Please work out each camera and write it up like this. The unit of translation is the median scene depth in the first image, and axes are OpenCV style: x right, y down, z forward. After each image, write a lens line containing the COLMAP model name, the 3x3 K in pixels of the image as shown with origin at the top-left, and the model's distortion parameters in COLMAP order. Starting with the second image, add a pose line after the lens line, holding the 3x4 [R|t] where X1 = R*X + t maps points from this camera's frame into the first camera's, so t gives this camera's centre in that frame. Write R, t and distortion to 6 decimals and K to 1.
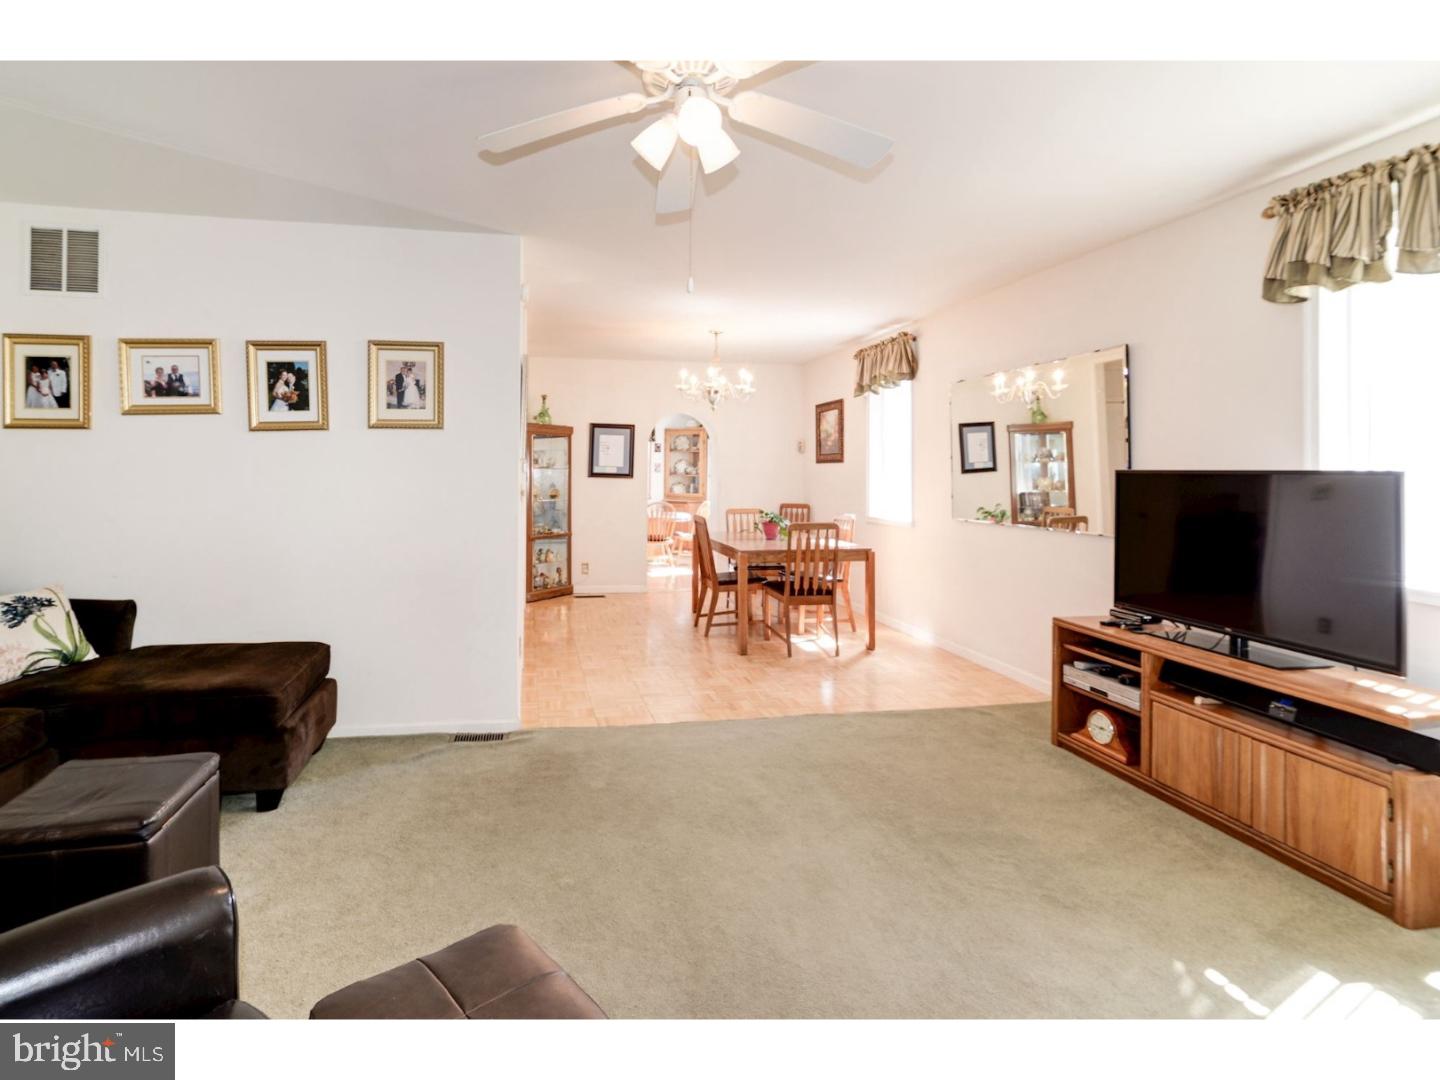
lens RADIAL K [[676.8, 0, 668.7], [0, 676.8, 460.6], [0, 0, 1]] dist [0.013043, -0.002607]
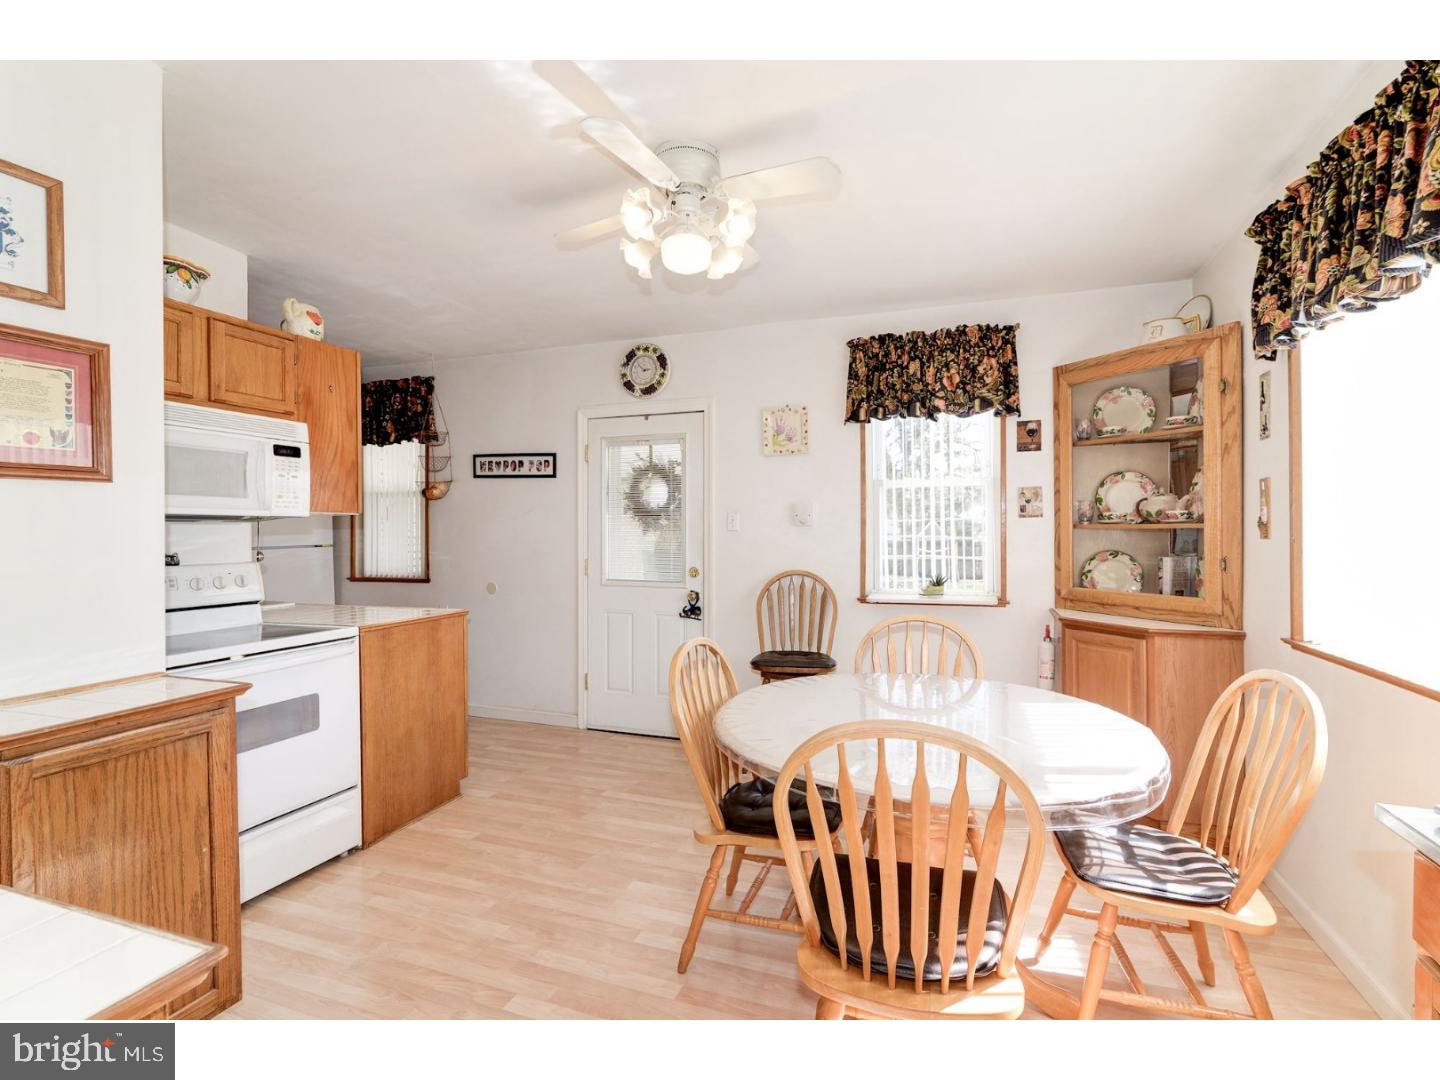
lens RADIAL K [[676.8, 0, 720.1], [0, 676.8, 530.6], [0, 0, 1]] dist [0.013043, -0.002607]
pose [[0.846550, -0.016218, -0.532063, 0.094126], [0.019460, 0.999811, 0.000488, 0.069408], [0.531954, -0.010767, 0.846705, 2.330440]]
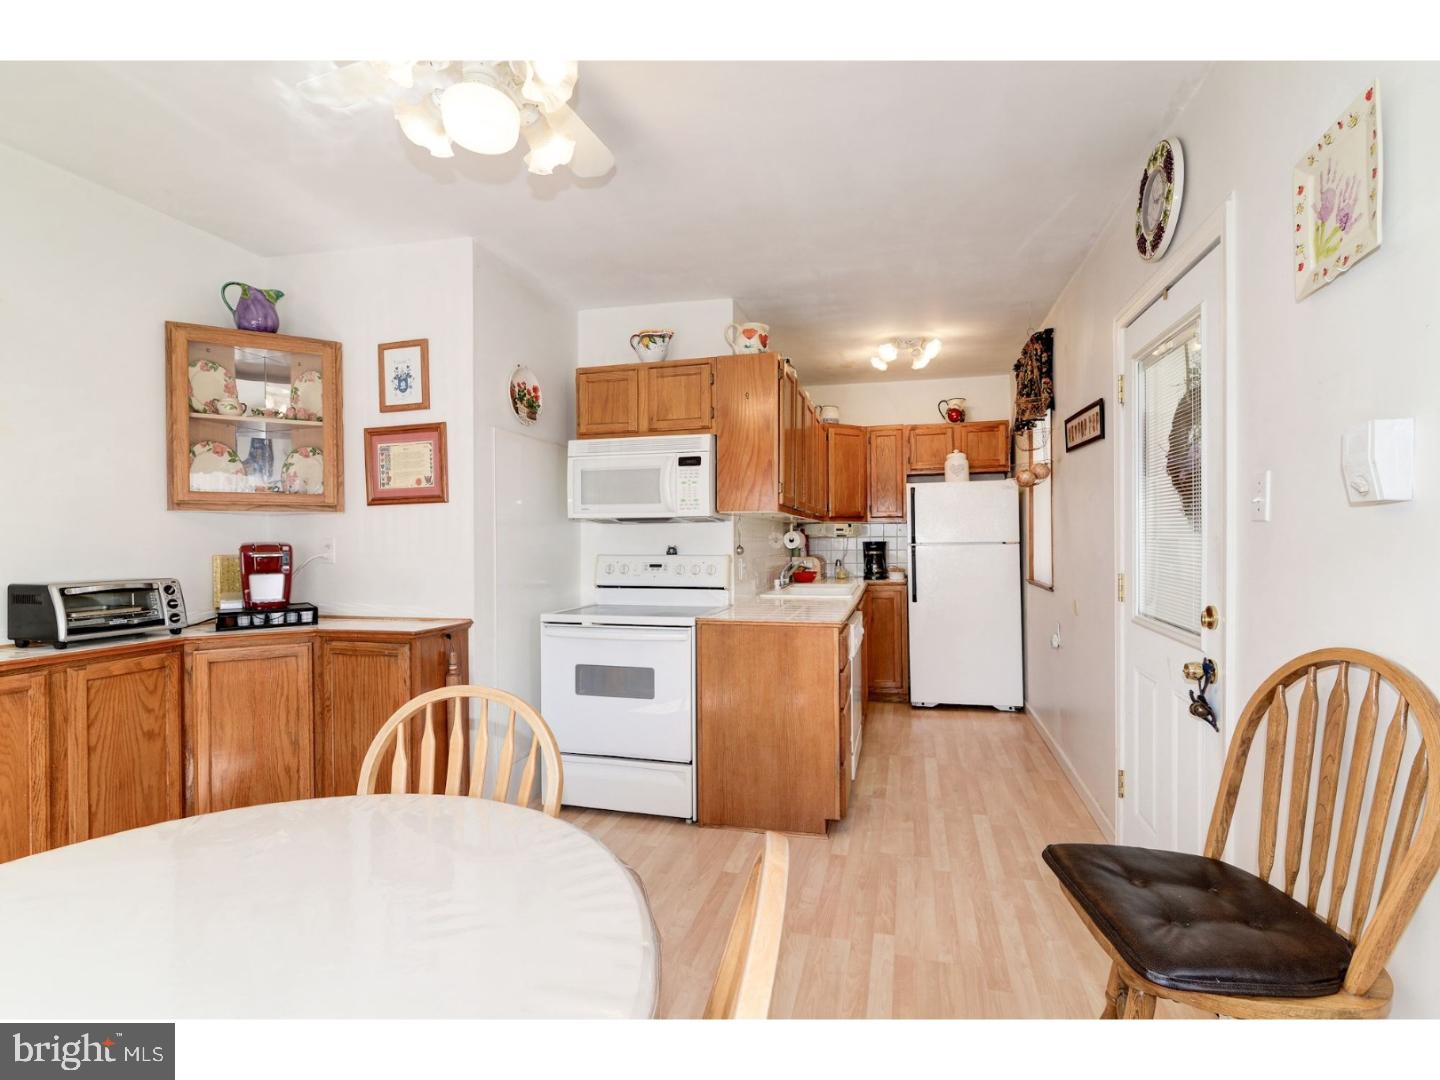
lens RADIAL K [[676.8, 0, 727.8], [0, 676.8, 542.0], [0, 0, 1]] dist [0.013043, -0.002607]
pose [[-0.450547, 0.002129, -0.892750, 0.044399], [0.011500, 0.999928, -0.003419, 0.084312], [0.892679, -0.011807, -0.450539, 3.369521]]
